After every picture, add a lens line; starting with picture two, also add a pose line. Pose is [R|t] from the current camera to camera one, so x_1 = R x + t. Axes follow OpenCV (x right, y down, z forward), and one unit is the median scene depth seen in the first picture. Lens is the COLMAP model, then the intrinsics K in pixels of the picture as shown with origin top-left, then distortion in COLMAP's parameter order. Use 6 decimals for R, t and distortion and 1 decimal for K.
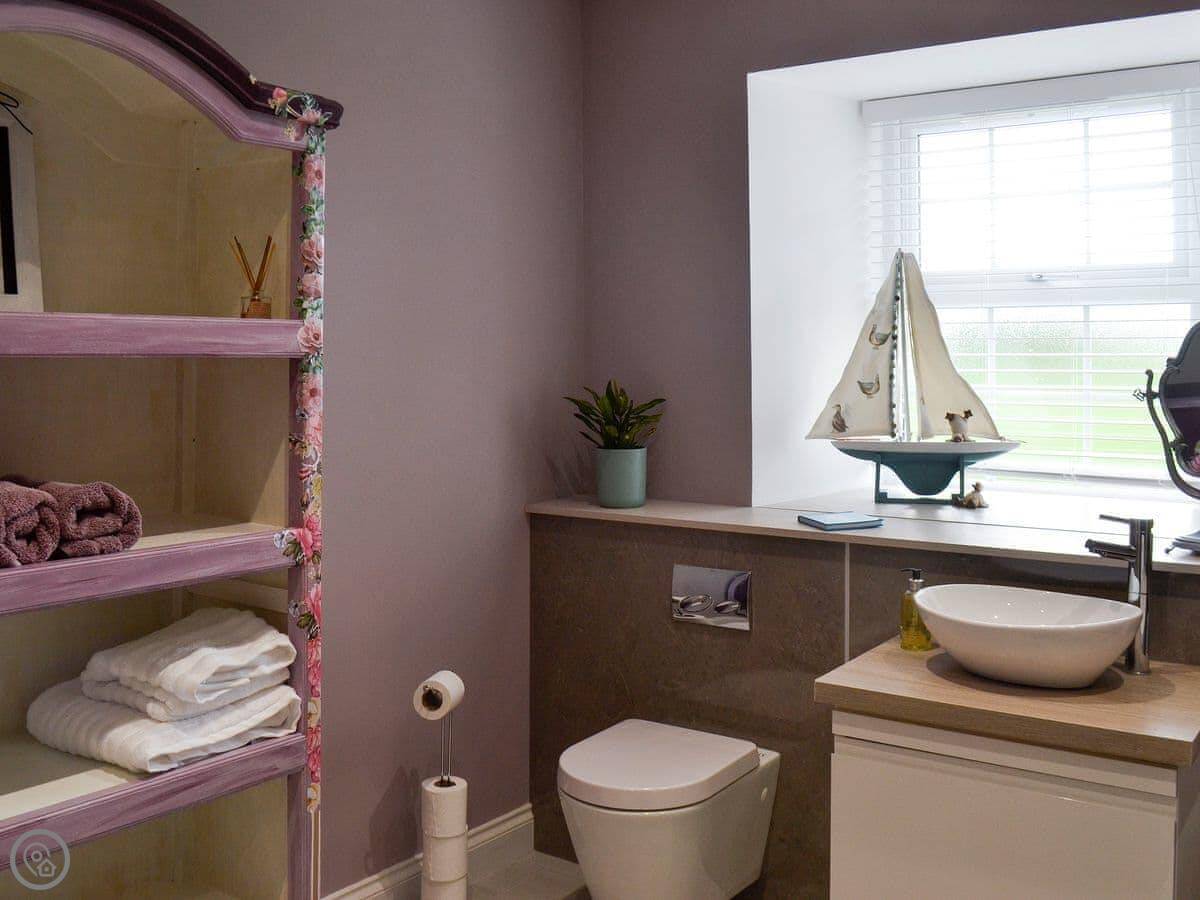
lens RADIAL K [[1202.0, 0, 599.3], [0, 1202.0, 443.2], [0, 0, 1]] dist [-0.075432, 0.000000]
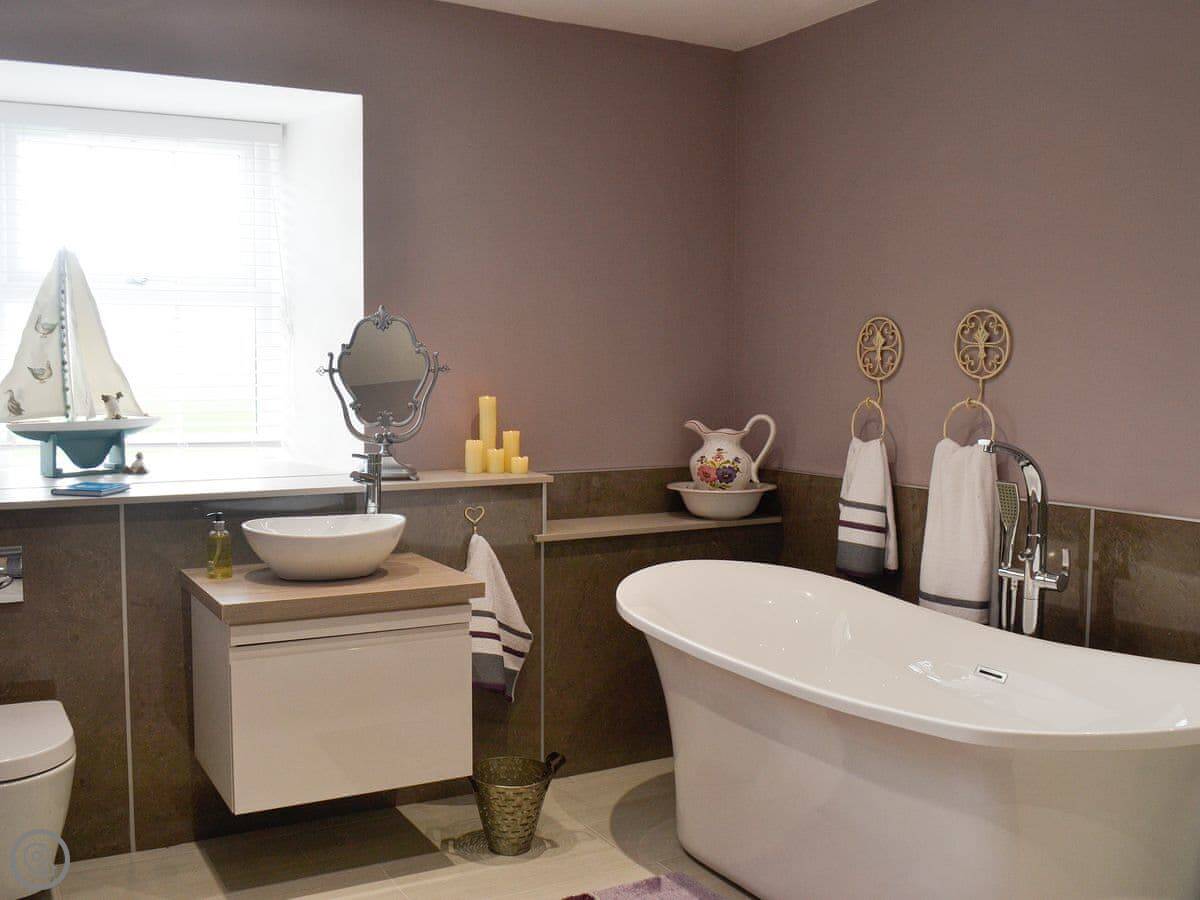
lens RADIAL K [[1202.0, 0, 599.1], [0, 1202.0, 455.8], [0, 0, 1]] dist [-0.075432, 0.000000]
pose [[0.447356, -0.064682, 0.892014, -0.511711], [0.064068, 0.997137, 0.040174, 0.017614], [-0.892058, 0.039177, 0.450219, 0.071732]]
